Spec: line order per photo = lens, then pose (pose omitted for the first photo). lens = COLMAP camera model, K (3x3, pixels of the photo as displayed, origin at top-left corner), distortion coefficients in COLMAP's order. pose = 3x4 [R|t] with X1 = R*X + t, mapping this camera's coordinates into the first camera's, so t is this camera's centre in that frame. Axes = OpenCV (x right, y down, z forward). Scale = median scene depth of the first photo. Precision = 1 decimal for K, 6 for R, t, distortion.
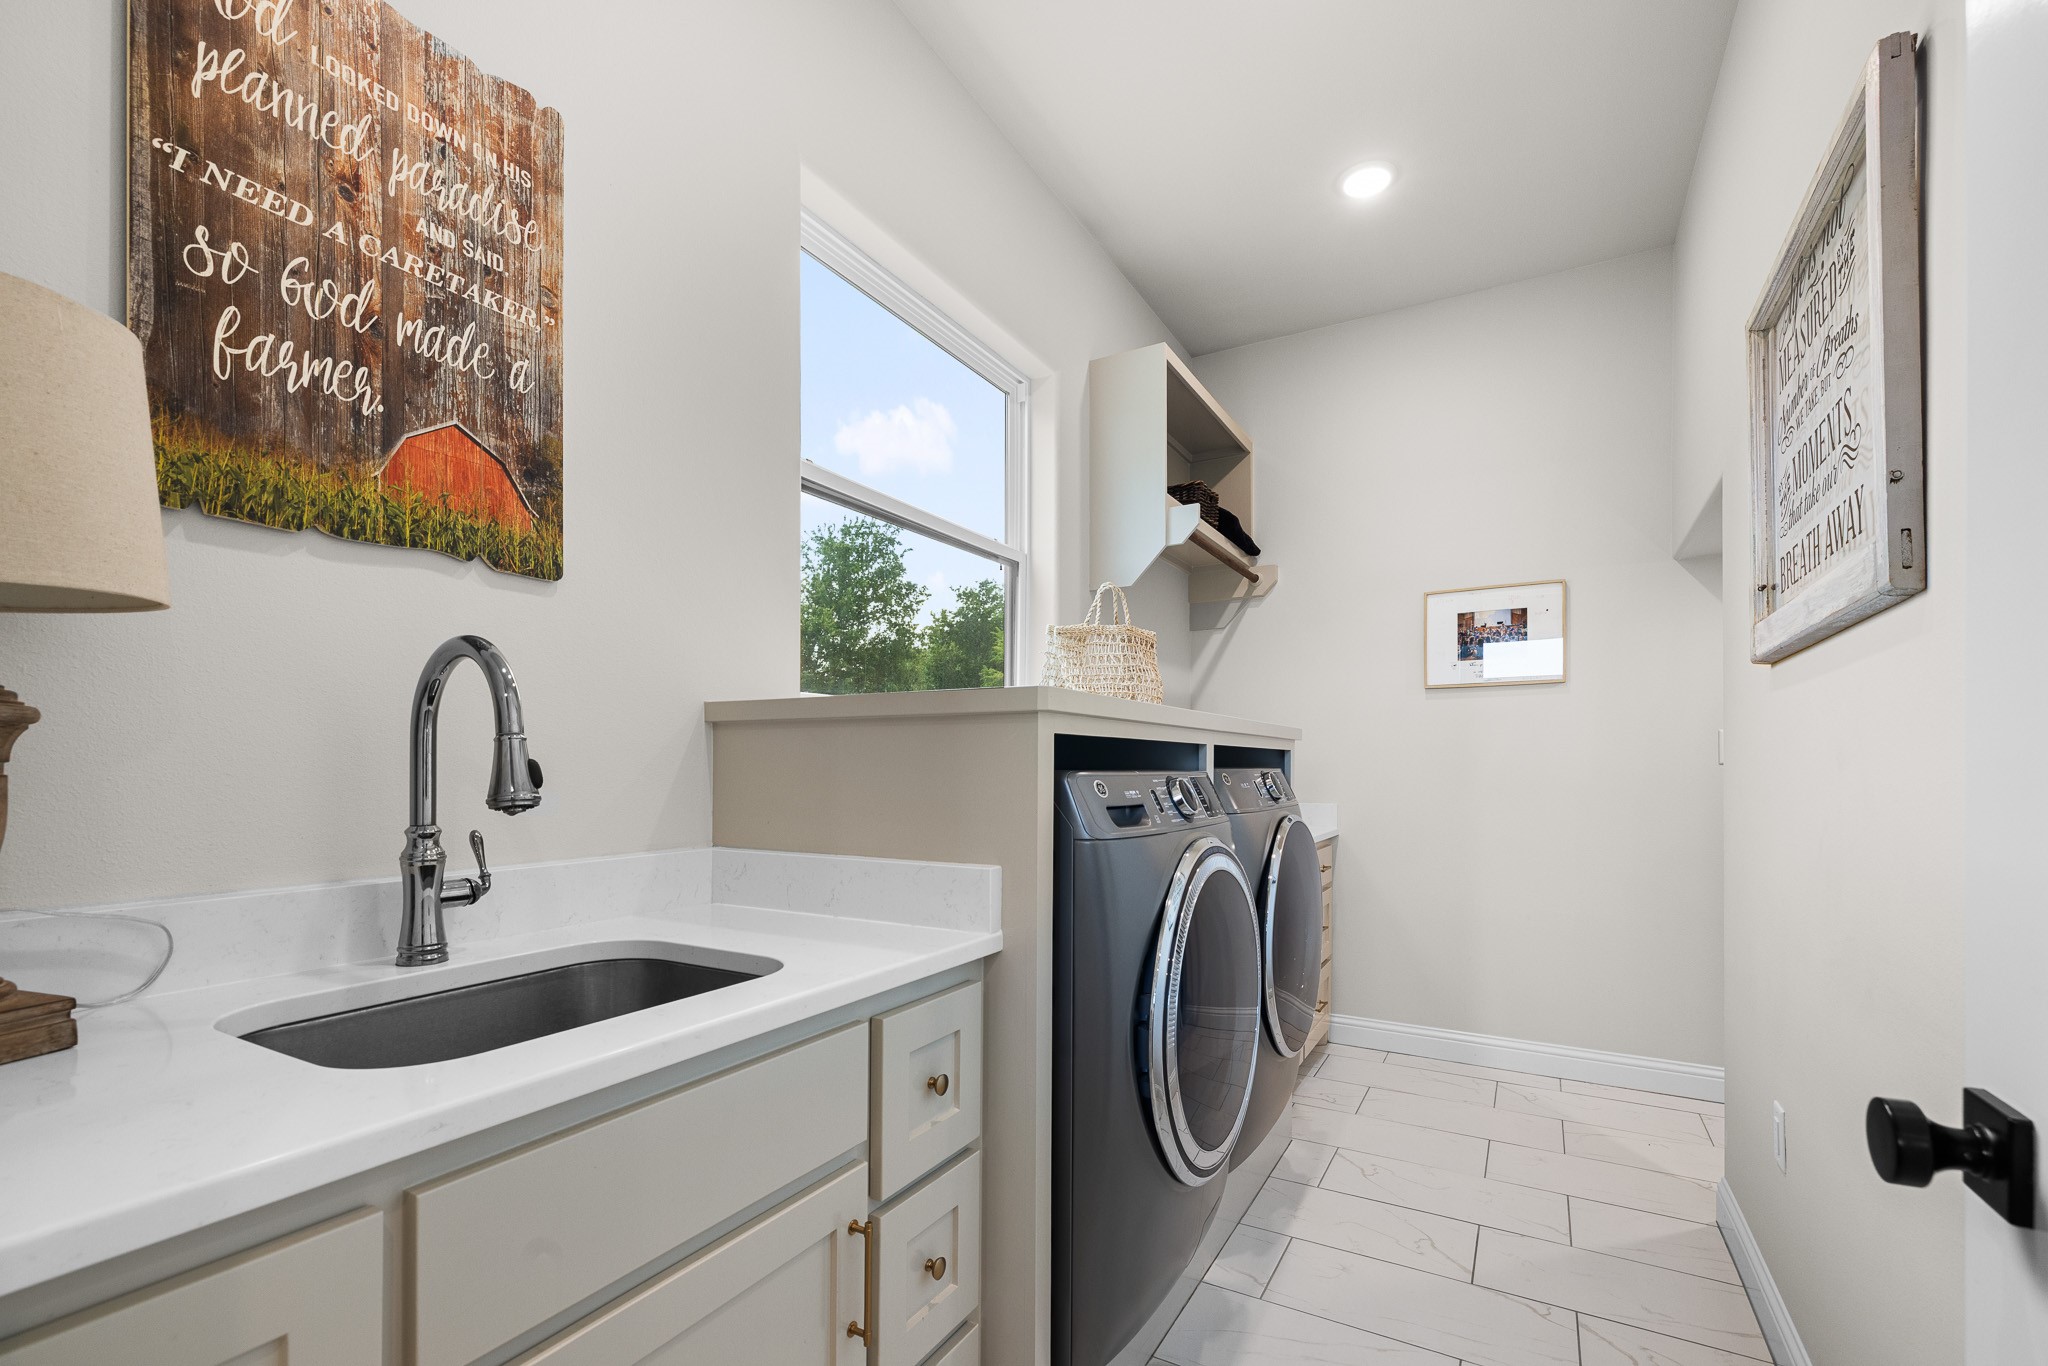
lens RADIAL K [[884.7, 0, 1015.9], [0, 884.7, 742.6], [0, 0, 1]] dist [0.002542, 0.000164]
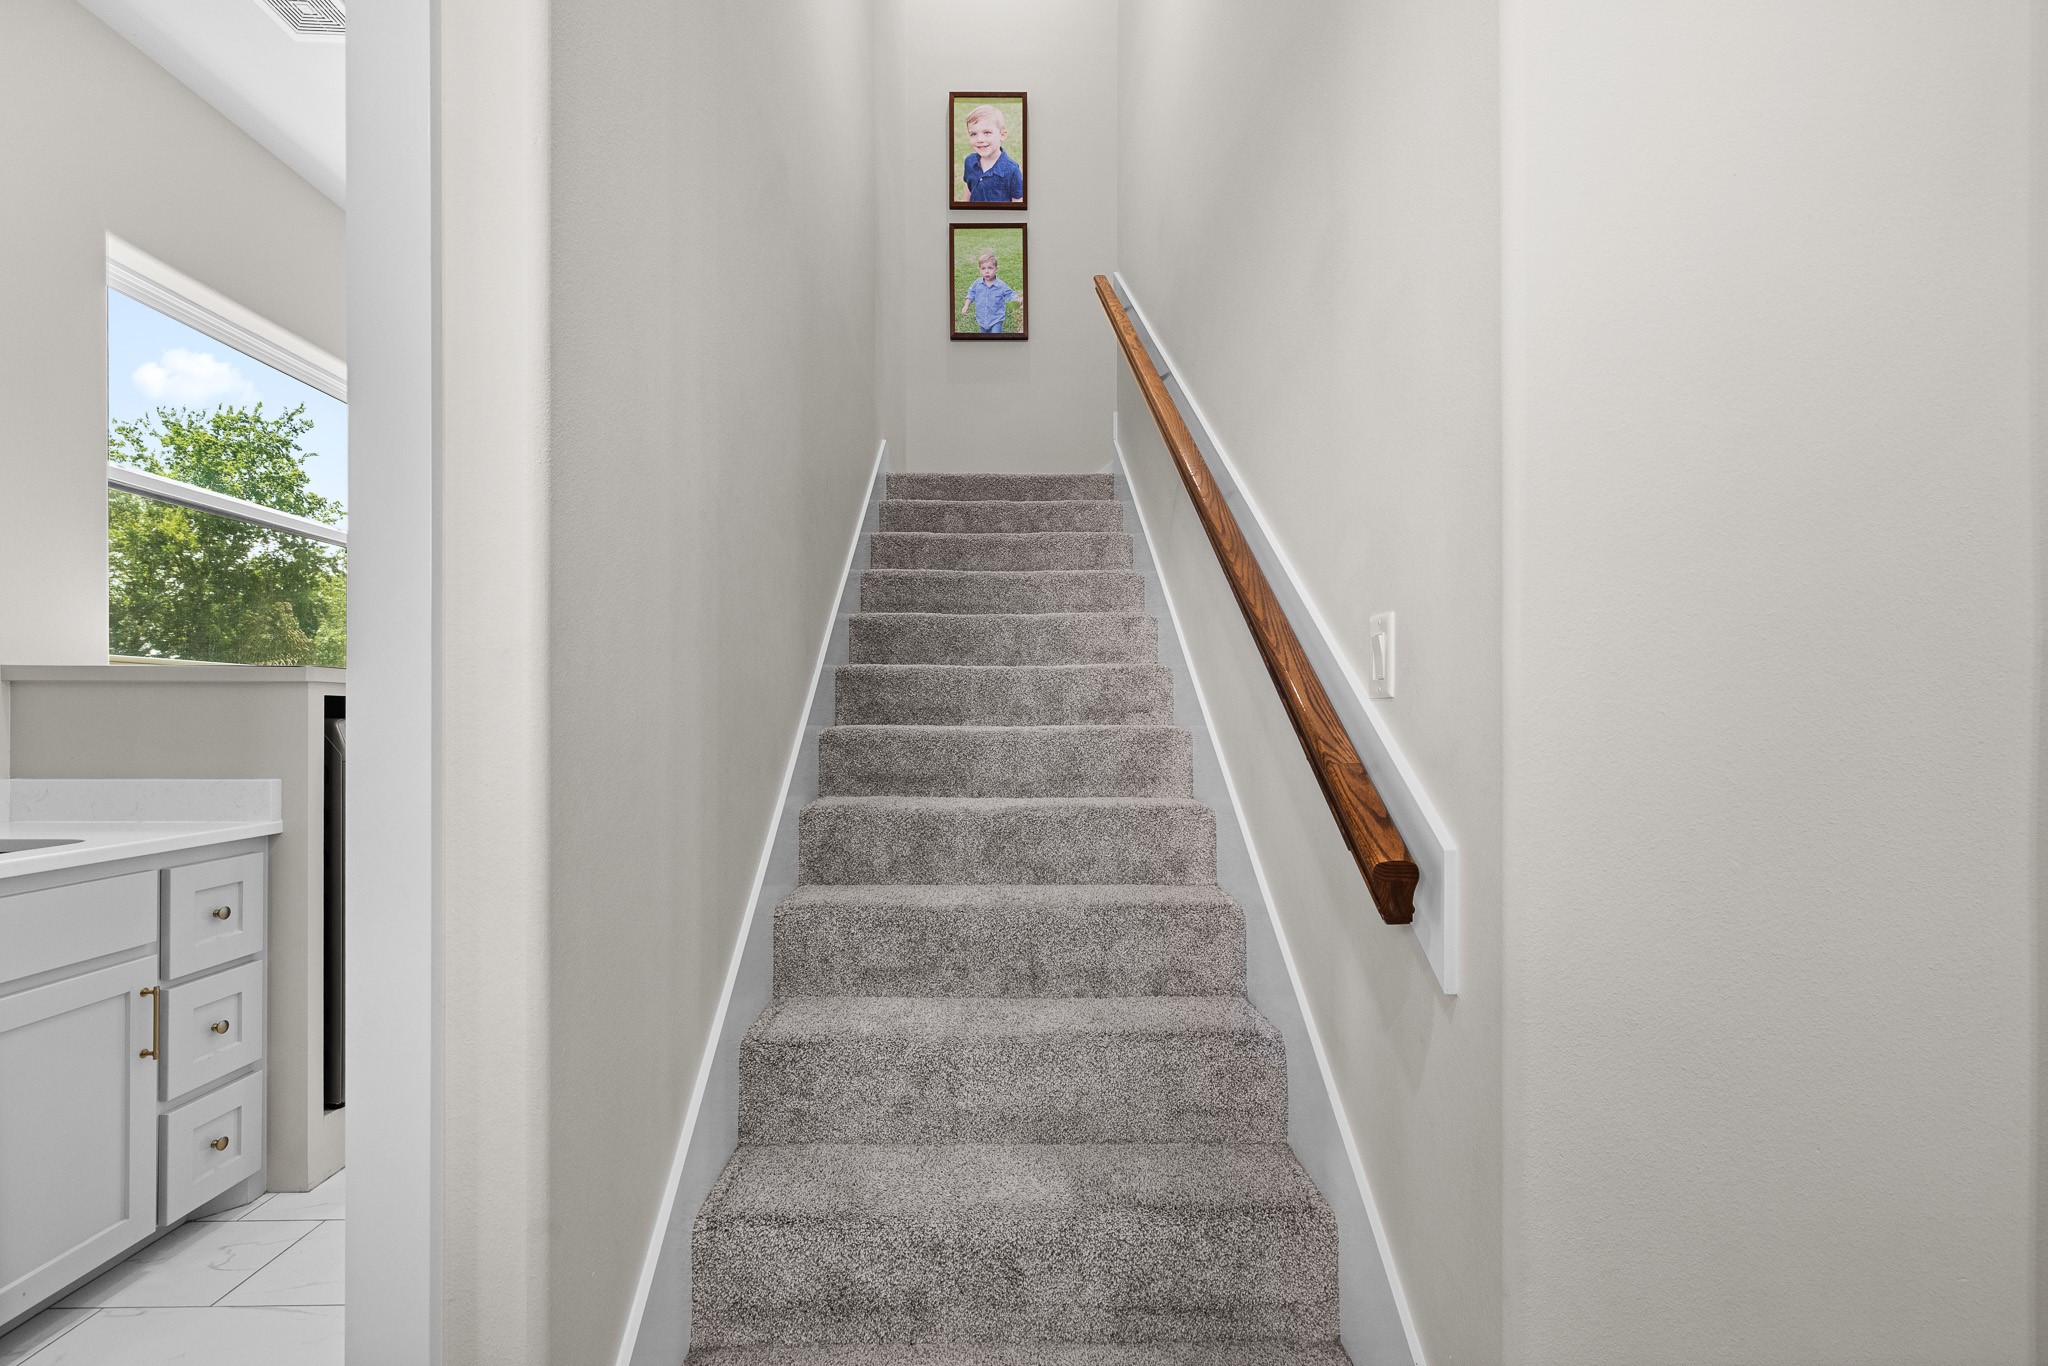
lens RADIAL K [[866.0, 0, 1013.7], [0, 866.0, 713.3], [0, 0, 1]] dist [0.000576, 0.000119]
pose [[0.851173, 0.001668, 0.524883, 0.270268], [-0.013792, 0.999721, 0.019189, -0.024104], [-0.524705, -0.023572, 0.850958, -0.948560]]
